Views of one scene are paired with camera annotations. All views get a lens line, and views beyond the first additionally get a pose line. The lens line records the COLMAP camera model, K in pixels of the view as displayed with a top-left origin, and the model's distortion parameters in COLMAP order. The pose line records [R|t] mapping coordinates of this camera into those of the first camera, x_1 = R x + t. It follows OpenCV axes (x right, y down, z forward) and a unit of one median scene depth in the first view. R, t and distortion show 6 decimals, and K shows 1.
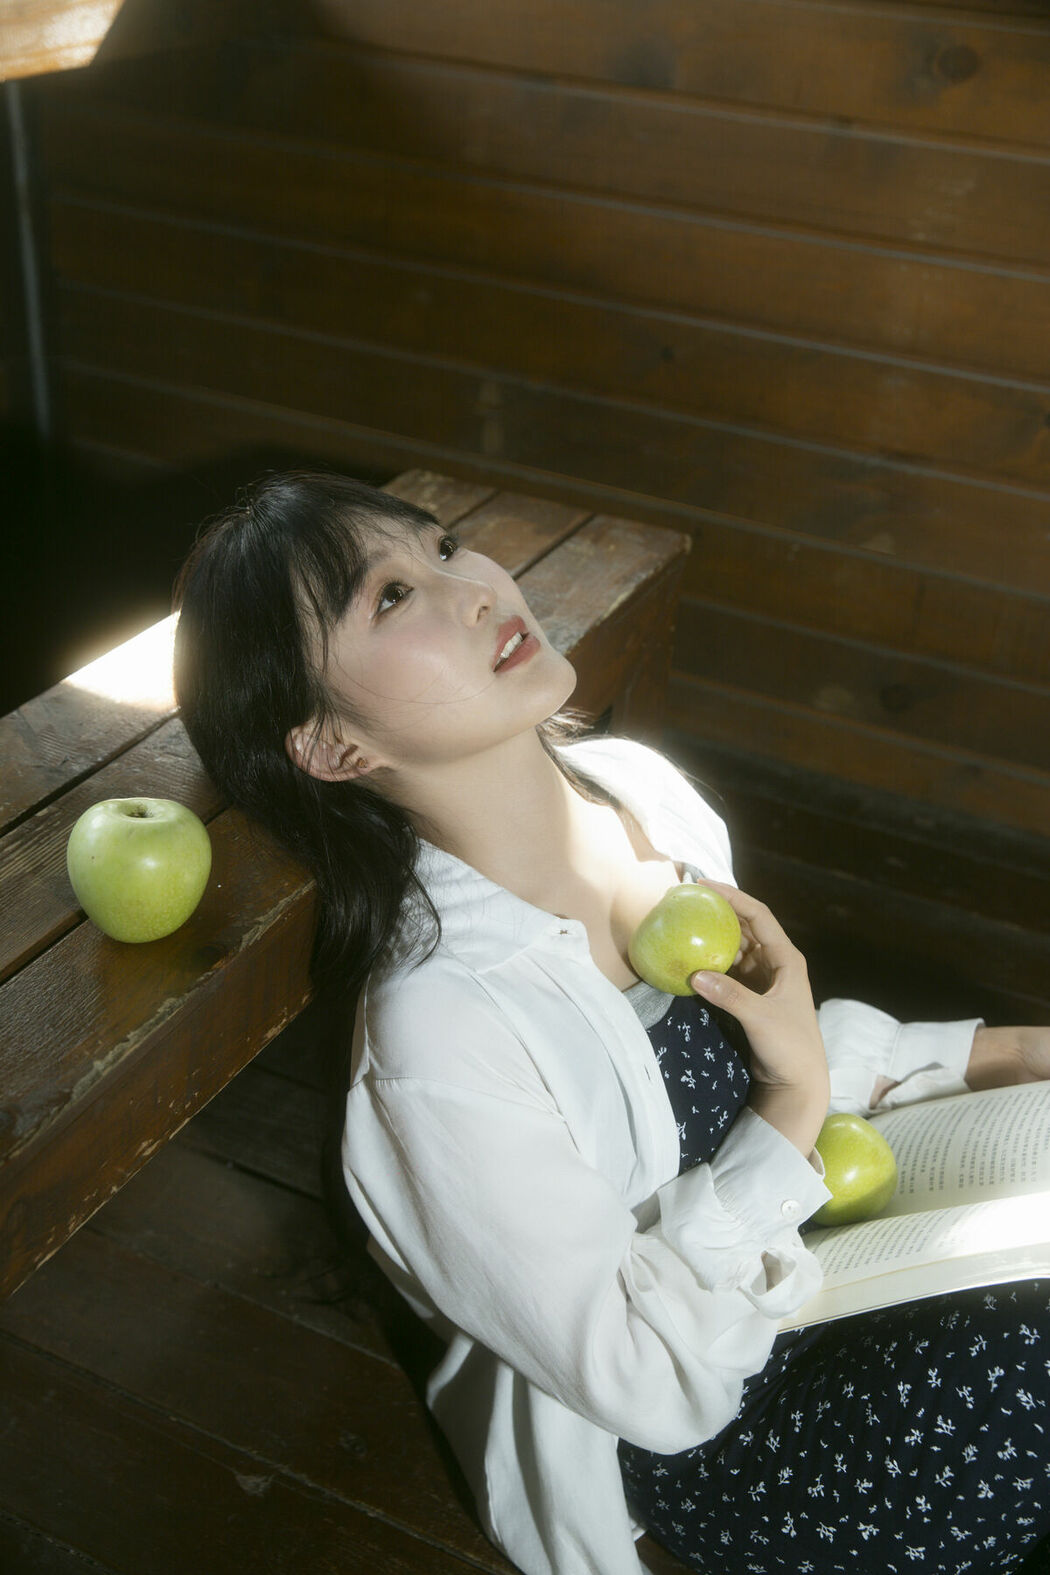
lens RADIAL K [[1717.9, 0, 525.0], [0, 1717.9, 787.5], [0, 0, 1]] dist [0.041314, 0.022216]
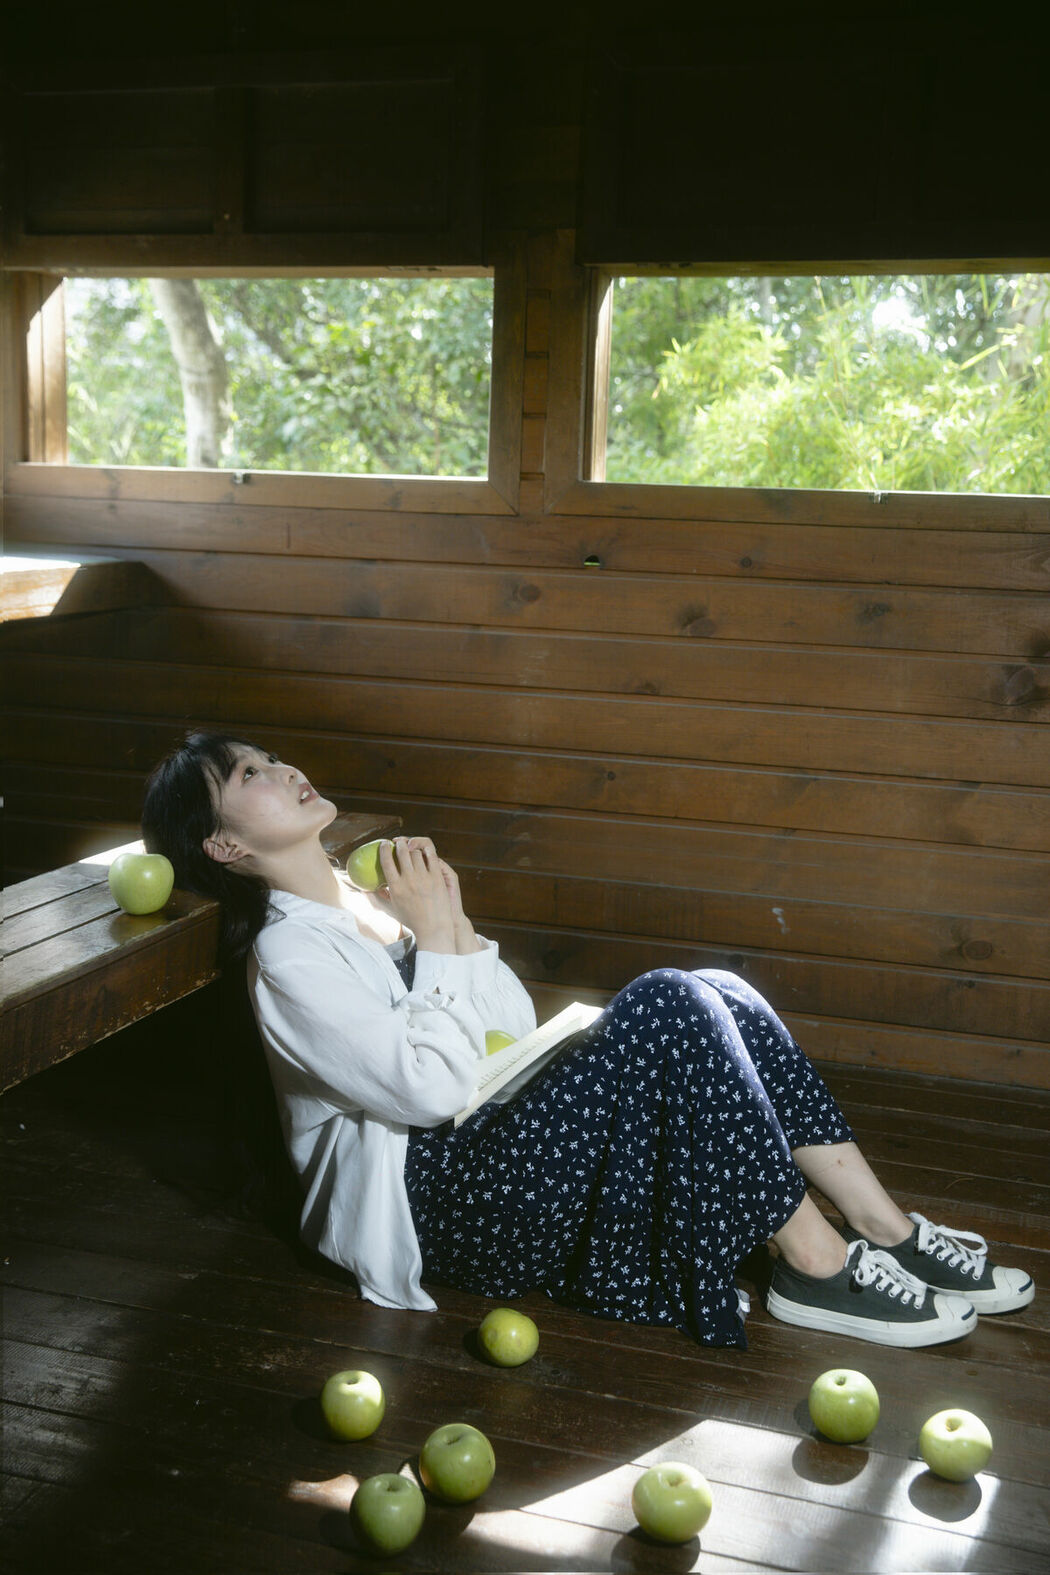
lens RADIAL K [[1717.9, 0, 525.0], [0, 1717.9, 787.5], [0, 0, 1]] dist [0.041314, 0.022216]
pose [[0.989386, -0.060122, 0.132291, -0.020827], [0.103318, 0.931225, -0.349493, 0.695543], [-0.102180, 0.359452, 0.927553, -1.048014]]
